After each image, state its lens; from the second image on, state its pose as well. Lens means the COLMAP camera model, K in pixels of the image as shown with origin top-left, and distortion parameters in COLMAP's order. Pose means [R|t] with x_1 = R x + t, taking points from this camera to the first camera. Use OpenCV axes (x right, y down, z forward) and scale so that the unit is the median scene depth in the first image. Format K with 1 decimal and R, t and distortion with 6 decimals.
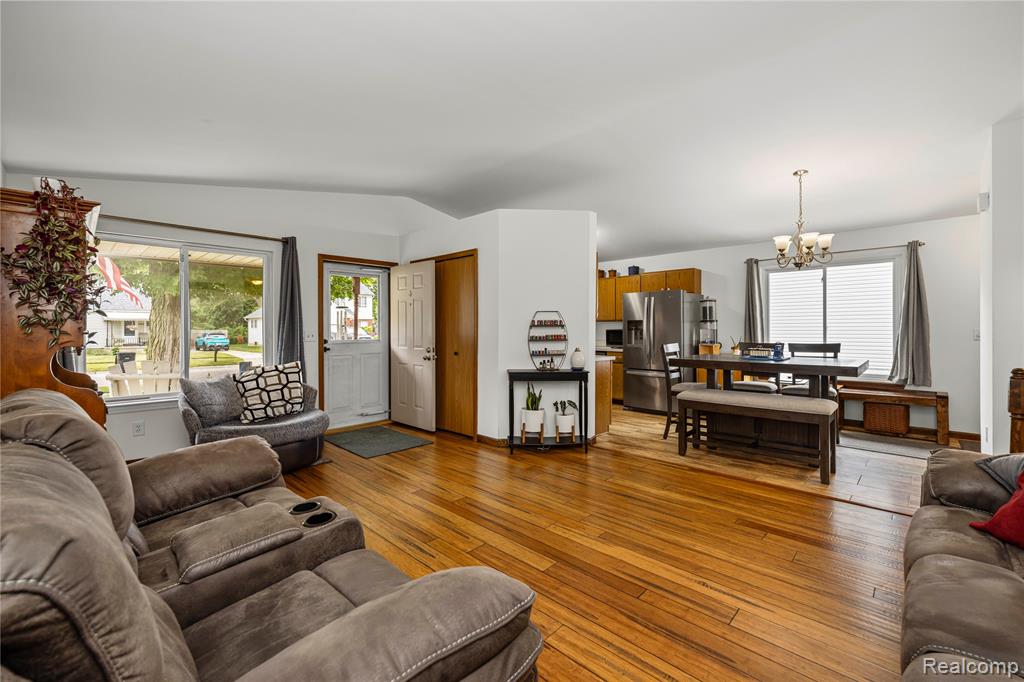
lens RADIAL K [[429.2, 0, 511.7], [0, 429.2, 330.4], [0, 0, 1]] dist [-0.001744, -0.000641]
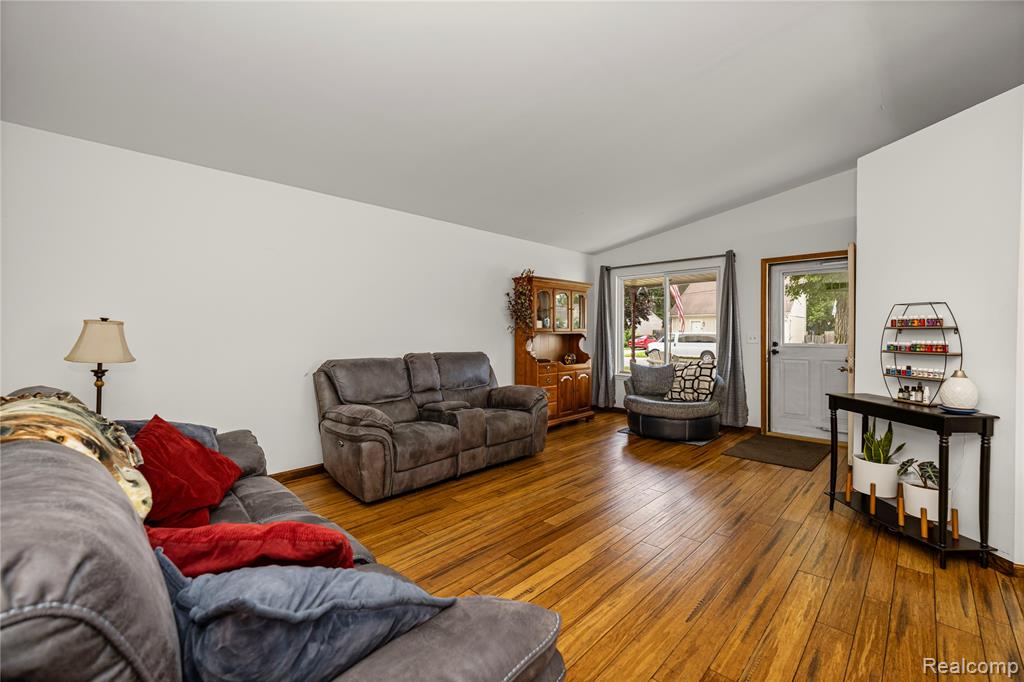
lens RADIAL K [[429.2, 0, 511.7], [0, 429.2, 330.4], [0, 0, 1]] dist [-0.001744, -0.000641]
pose [[0.004546, 0.003936, -0.999982, 0.629822], [-0.005278, 0.999978, 0.003912, -0.007473], [0.999976, 0.005260, 0.004567, 0.415785]]
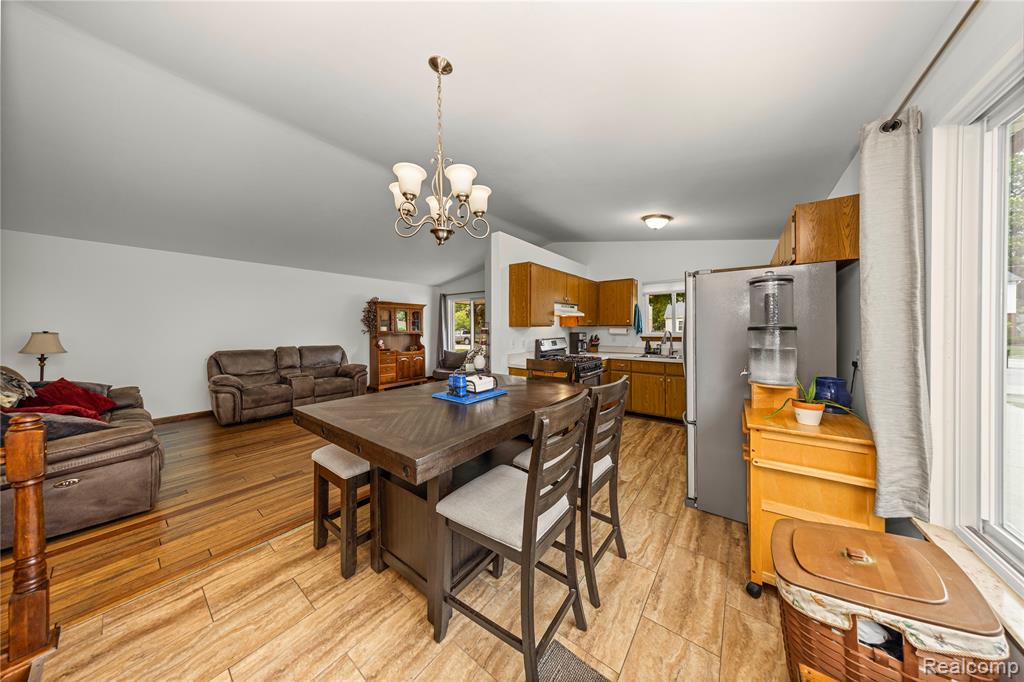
lens RADIAL K [[302.3, 0, 513.2], [0, 302.3, 329.0], [0, 0, 1]] dist [-0.001195, -0.000064]
pose [[0.118624, 0.004575, -0.992929, 0.938935], [-0.001302, 0.999989, 0.004452, -0.027153], [0.992938, 0.000764, 0.118628, 0.918882]]
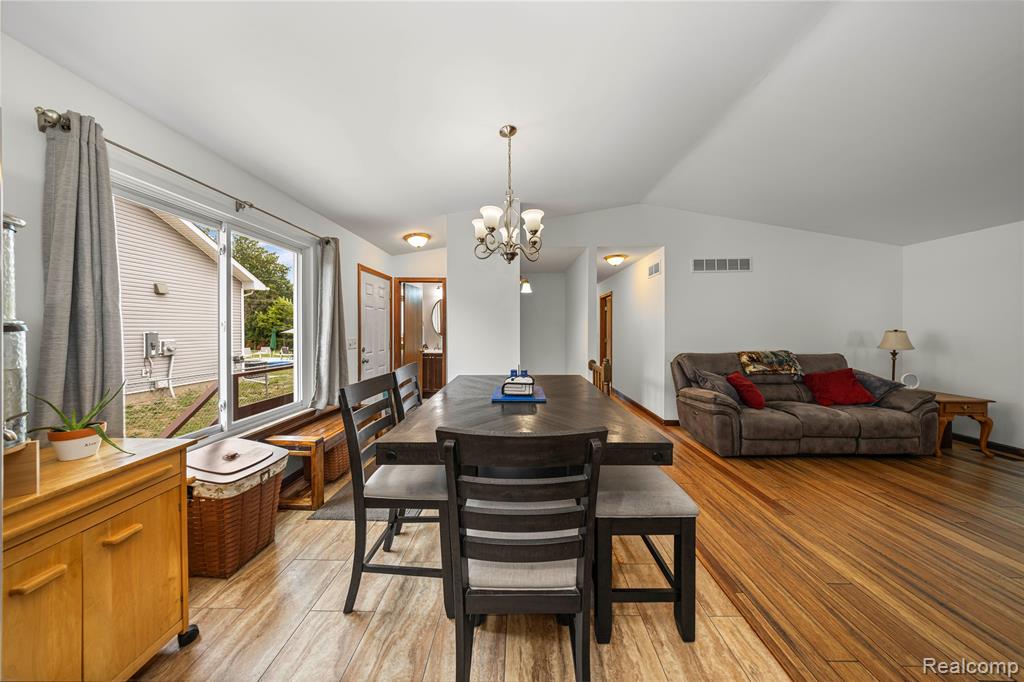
lens RADIAL K [[302.3, 0, 513.2], [0, 302.3, 329.0], [0, 0, 1]] dist [-0.001195, -0.000064]
pose [[-0.689935, 0.004197, 0.723859, 0.260189], [0.006237, 0.999981, 0.000146, -0.025567], [-0.723845, 0.004615, -0.689948, 1.191535]]
